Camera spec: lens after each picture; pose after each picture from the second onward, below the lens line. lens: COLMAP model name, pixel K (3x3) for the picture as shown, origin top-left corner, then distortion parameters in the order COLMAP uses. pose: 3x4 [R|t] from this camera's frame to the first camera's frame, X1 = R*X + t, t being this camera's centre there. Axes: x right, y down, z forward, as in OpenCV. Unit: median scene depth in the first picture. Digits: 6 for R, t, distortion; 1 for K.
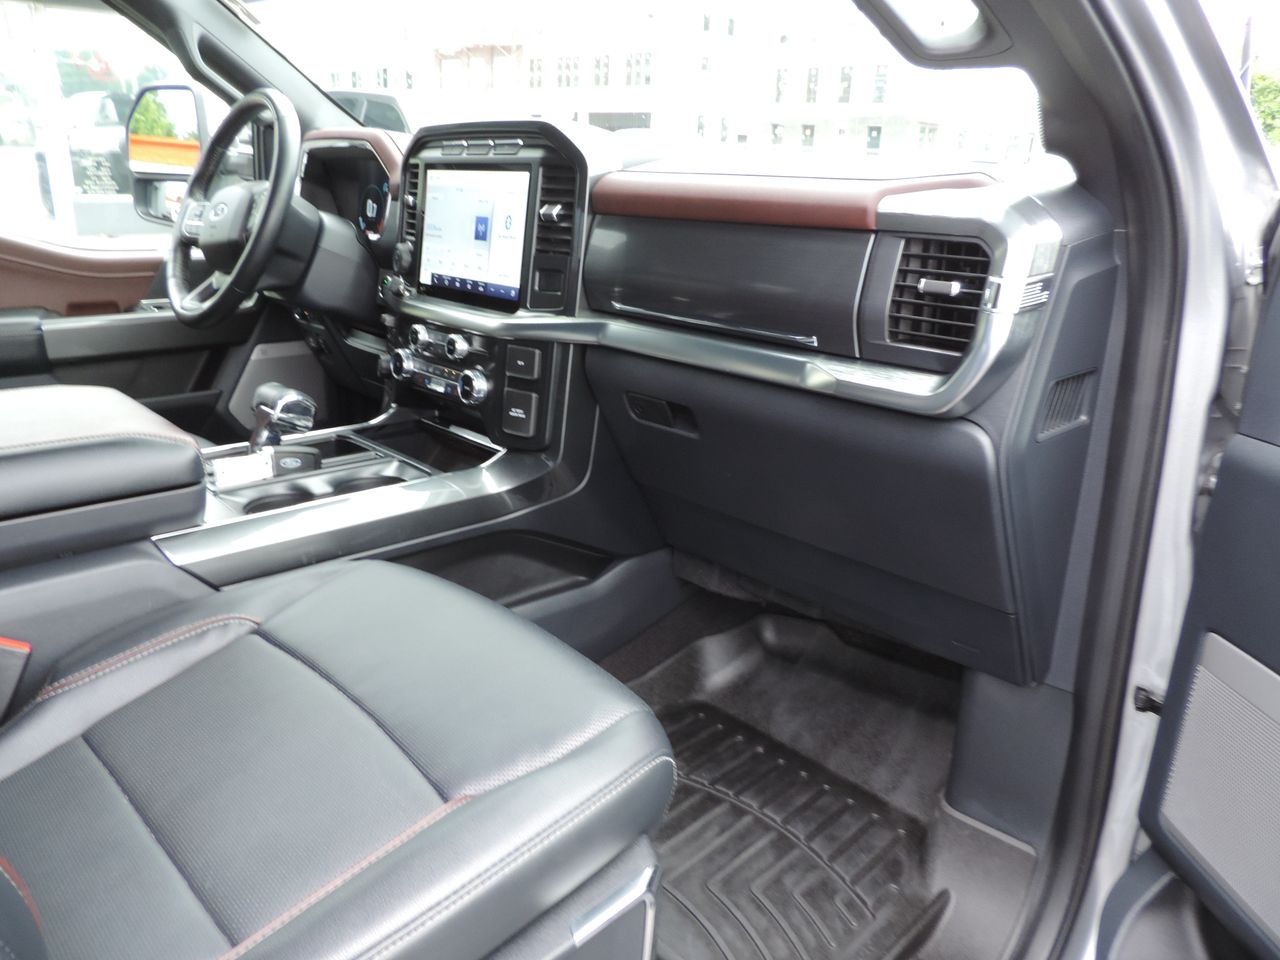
lens RADIAL K [[898.3, 0, 640.0], [0, 898.3, 480.0], [0, 0, 1]] dist [-0.022645, -0.000518]
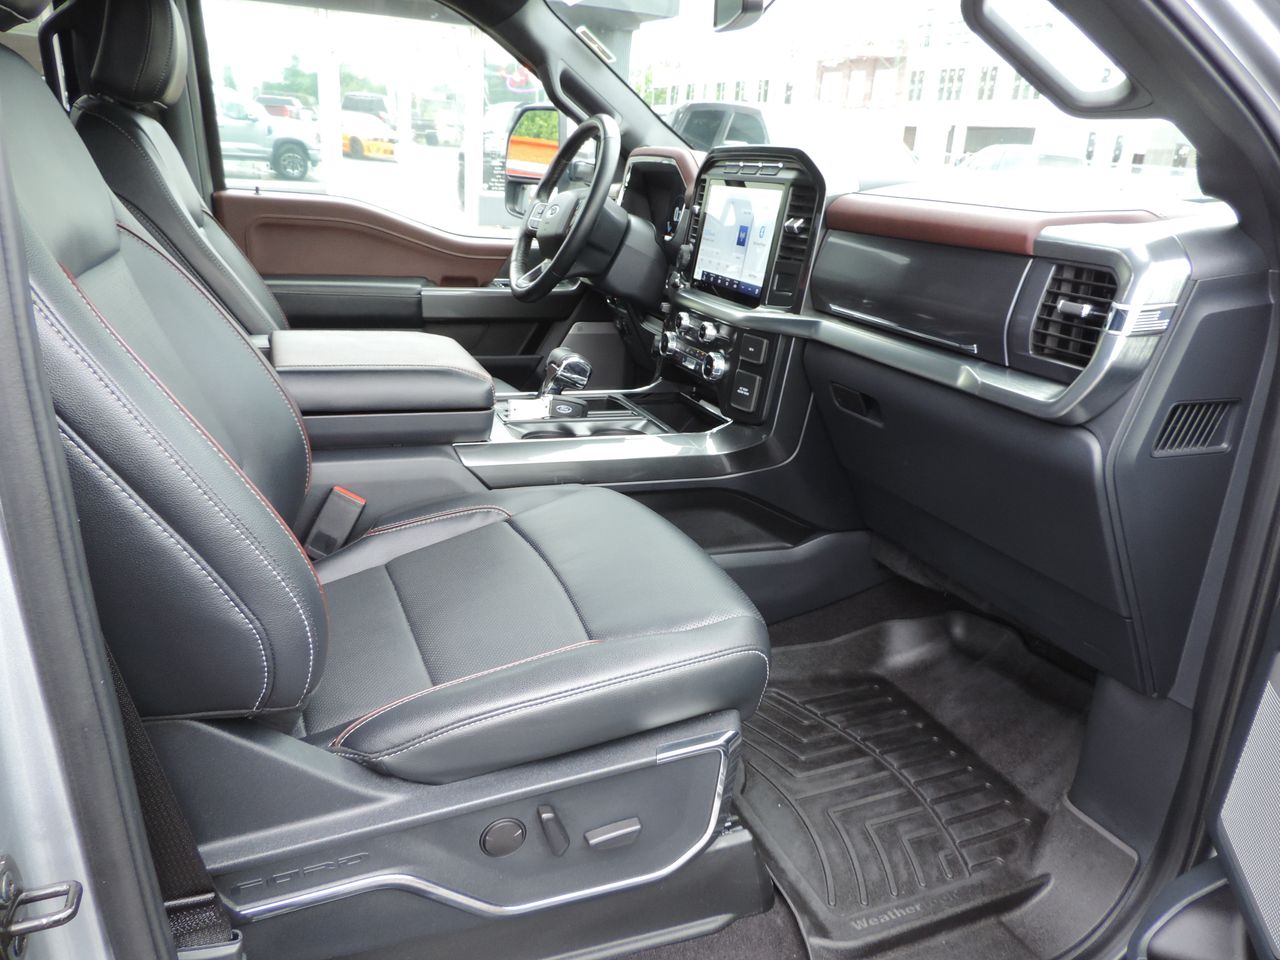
lens RADIAL K [[897.9, 0, 640.0], [0, 897.9, 480.0], [0, 0, 1]] dist [-0.044080, -0.000245]
pose [[0.927134, 0.145775, -0.345214, 0.167087], [-0.148805, 0.988705, 0.017862, 0.041750], [0.343919, 0.034809, 0.938354, -0.160984]]
